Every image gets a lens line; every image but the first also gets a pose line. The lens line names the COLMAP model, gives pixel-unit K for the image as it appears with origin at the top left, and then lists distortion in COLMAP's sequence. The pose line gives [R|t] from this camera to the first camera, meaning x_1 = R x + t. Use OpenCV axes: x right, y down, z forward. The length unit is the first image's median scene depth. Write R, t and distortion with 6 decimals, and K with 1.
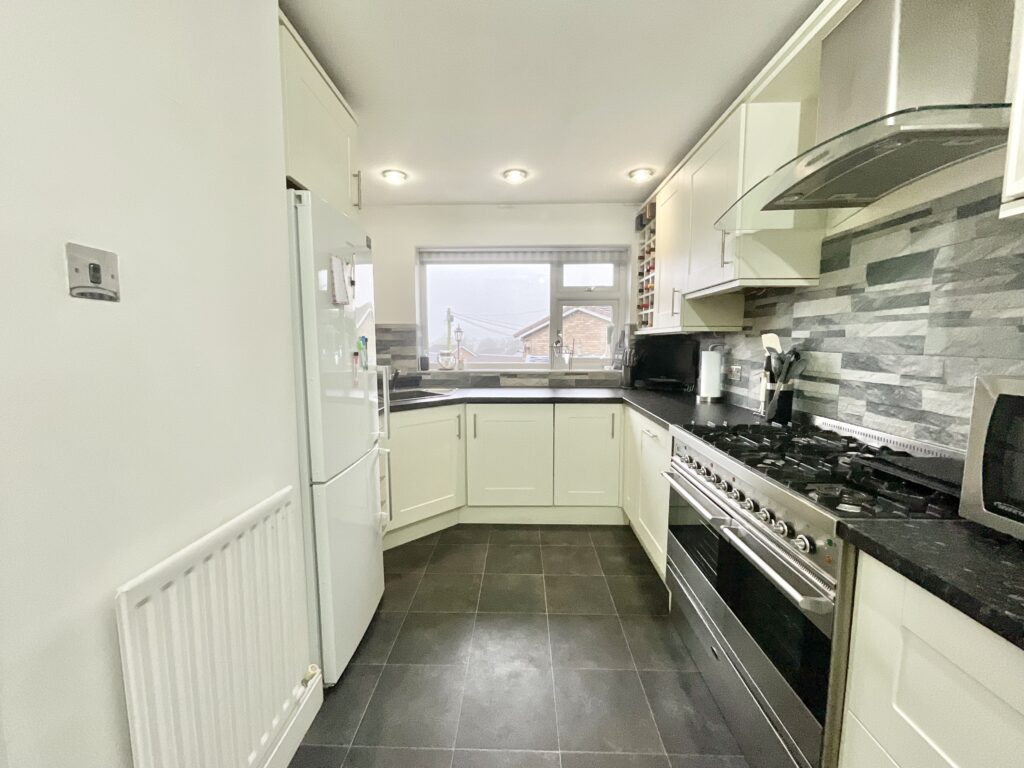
lens RADIAL K [[415.9, 0, 508.7], [0, 415.9, 384.0], [0, 0, 1]] dist [-0.000396, 0.000307]
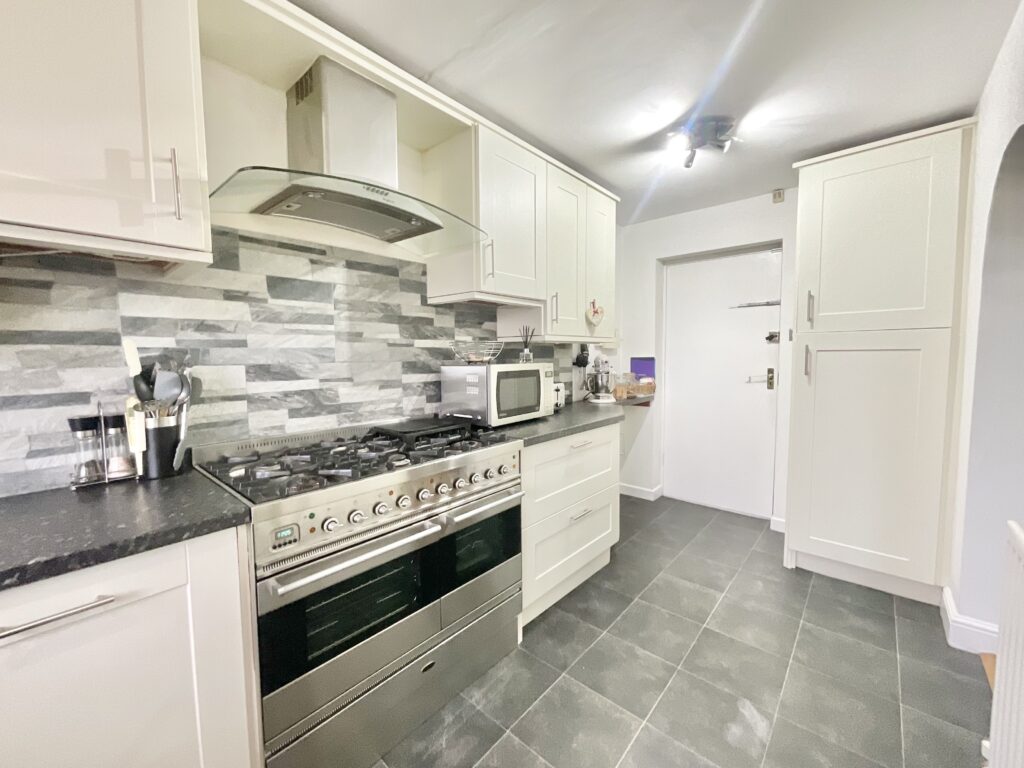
lens RADIAL K [[415.9, 0, 515.2], [0, 415.9, 385.6], [0, 0, 1]] dist [-0.000396, 0.000307]
pose [[-0.773085, -0.040274, 0.633022, -0.198506], [0.074545, 0.985298, 0.153725, -0.109696], [-0.629906, 0.166031, -0.758717, 1.151258]]
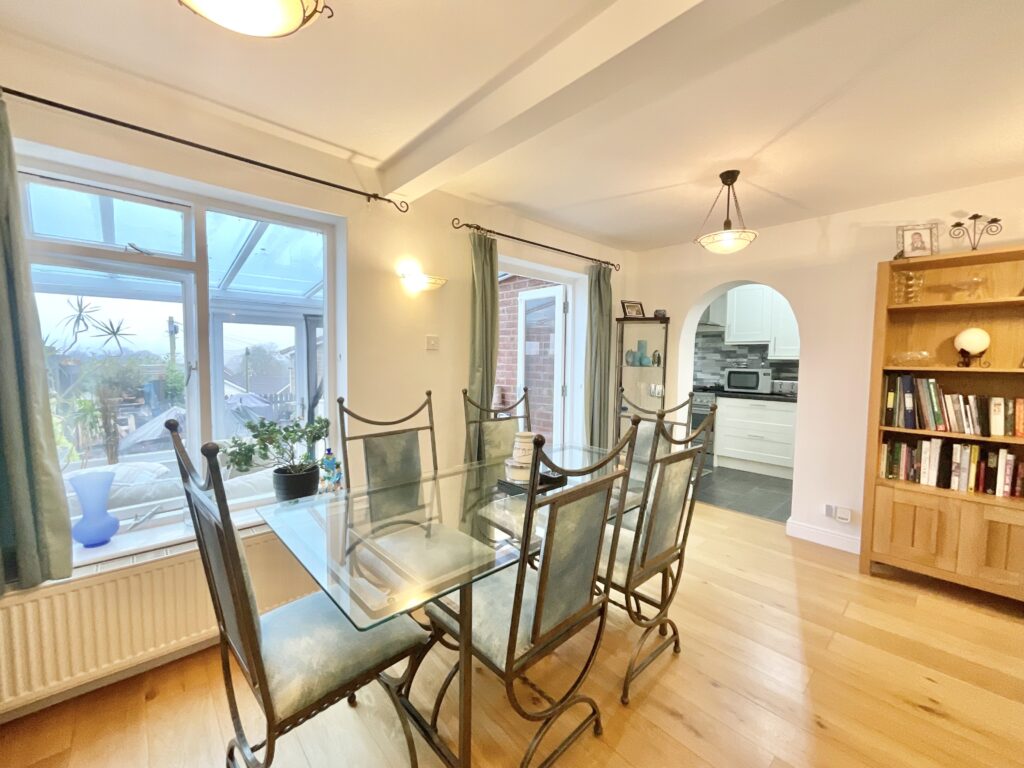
lens RADIAL K [[415.9, 0, 518.5], [0, 415.9, 384.1], [0, 0, 1]] dist [-0.000396, 0.000307]
pose [[0.705270, -0.035516, 0.708048, -2.451248], [0.064532, 0.997814, -0.014229, 0.045480], [-0.705995, 0.055727, 0.706021, -0.550673]]
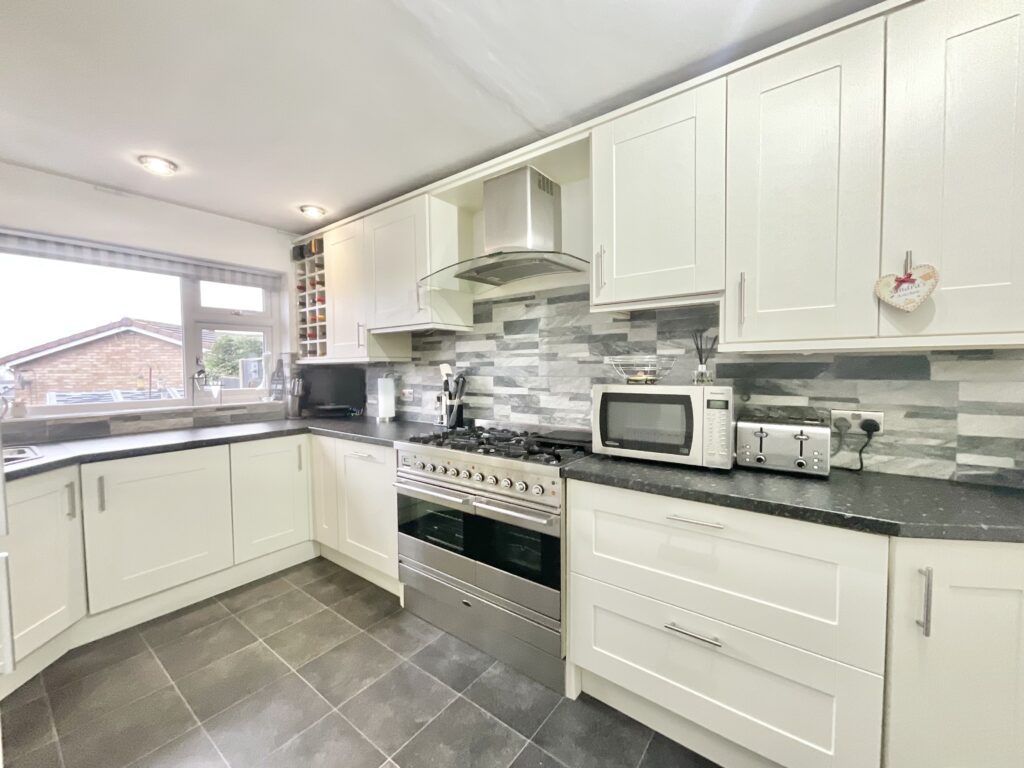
lens RADIAL K [[415.9, 0, 508.3], [0, 415.9, 385.4], [0, 0, 1]] dist [-0.000396, 0.000307]
pose [[0.587215, -0.039859, 0.808449, -0.362698], [0.091229, 0.995682, -0.017175, -0.008557], [-0.804273, 0.083840, 0.588316, 0.040291]]
